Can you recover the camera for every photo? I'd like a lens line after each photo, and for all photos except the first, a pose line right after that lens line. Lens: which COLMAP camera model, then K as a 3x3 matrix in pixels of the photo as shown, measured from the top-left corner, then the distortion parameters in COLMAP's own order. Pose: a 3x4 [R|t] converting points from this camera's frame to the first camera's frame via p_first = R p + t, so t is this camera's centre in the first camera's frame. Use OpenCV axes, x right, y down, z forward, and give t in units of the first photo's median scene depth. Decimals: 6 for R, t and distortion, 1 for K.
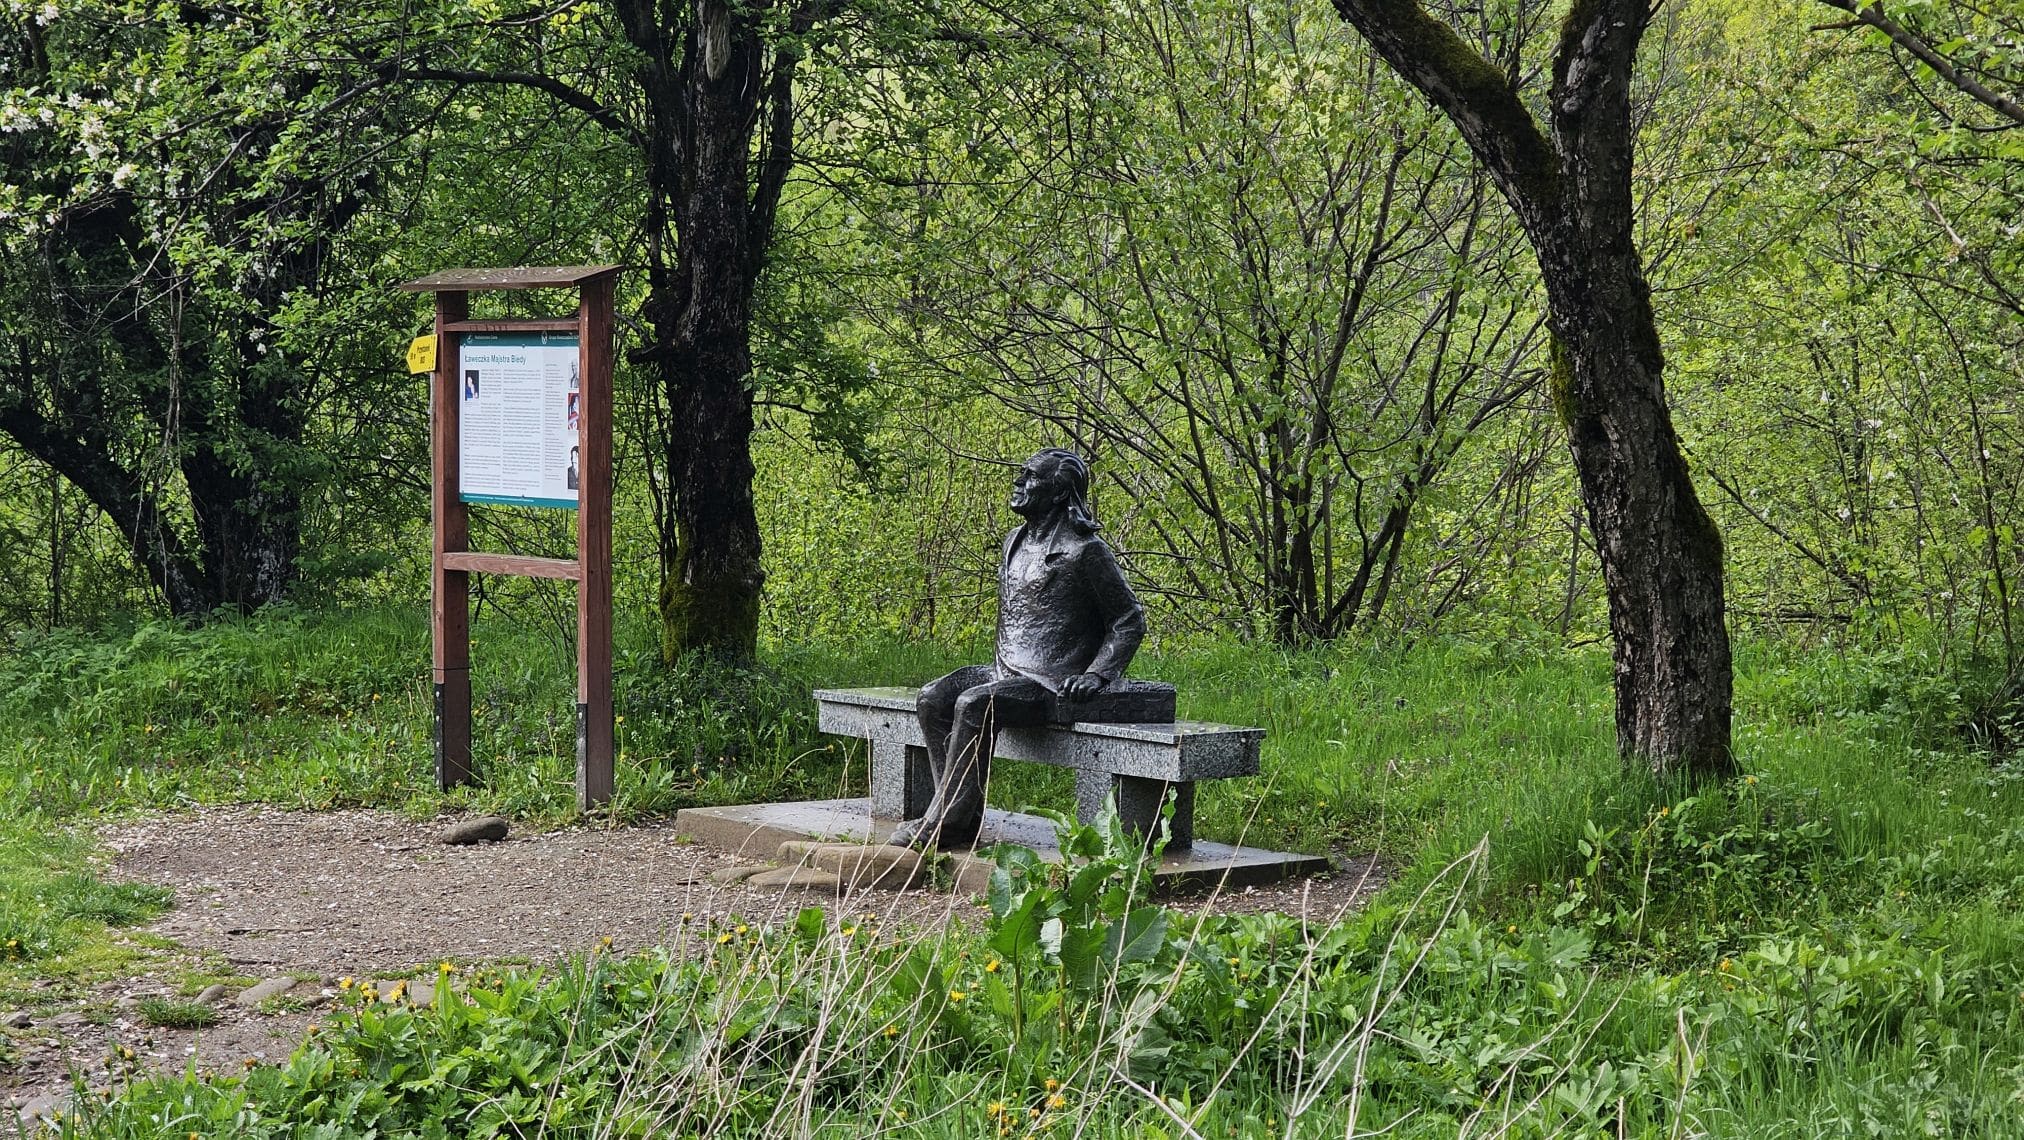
lens RADIAL K [[4232.5, 0, 1014.7], [0, 4232.5, 623.8], [0, 0, 1]] dist [0.021814, 6.048346]
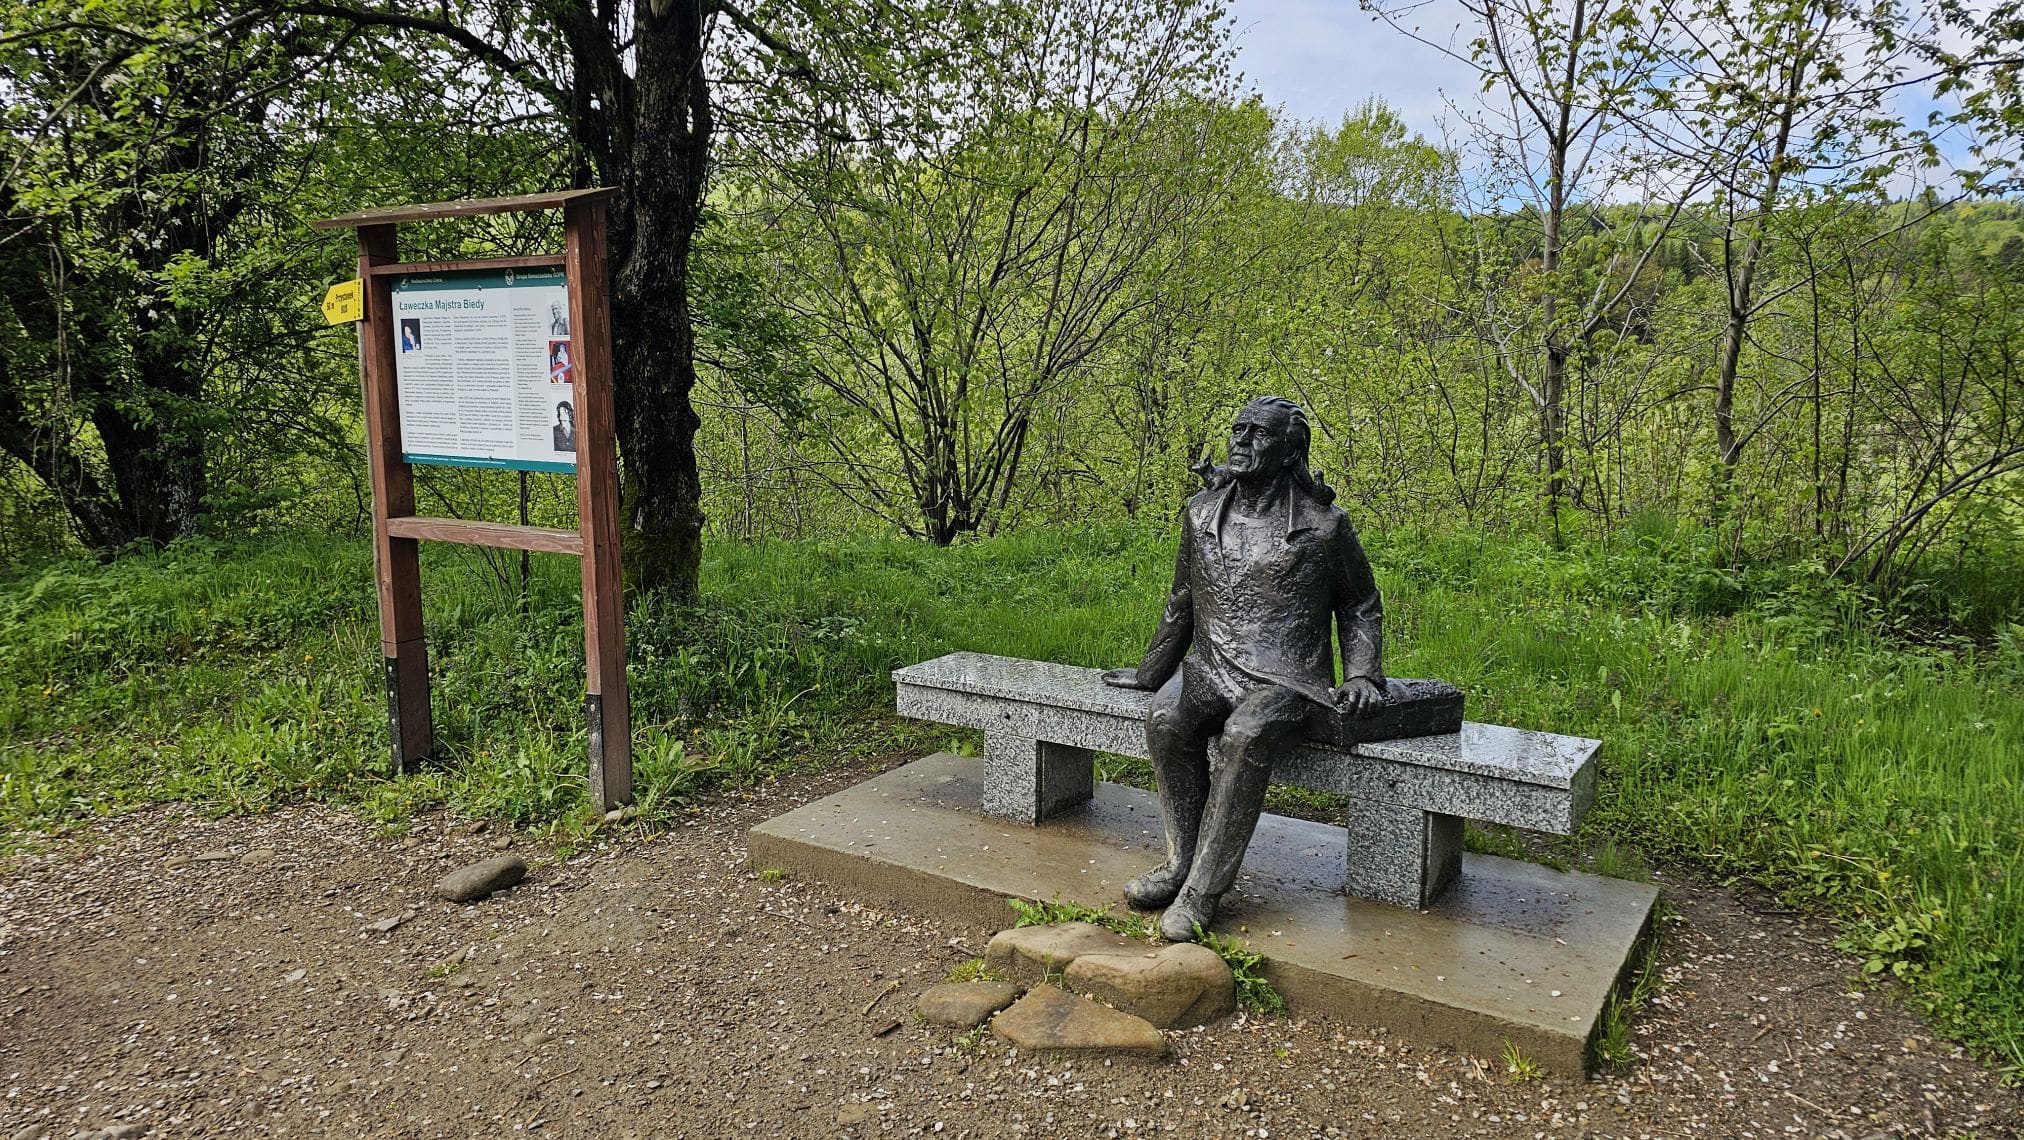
lens RADIAL K [[1360.5, 0, 1064.4], [0, 1360.5, 560.2], [0, 0, 1]] dist [0.070458, -0.058052]
pose [[0.925982, -0.058480, 0.373013, -0.110294], [0.028188, 0.995883, 0.086156, -0.029363], [-0.376515, -0.069264, 0.923818, 0.663327]]
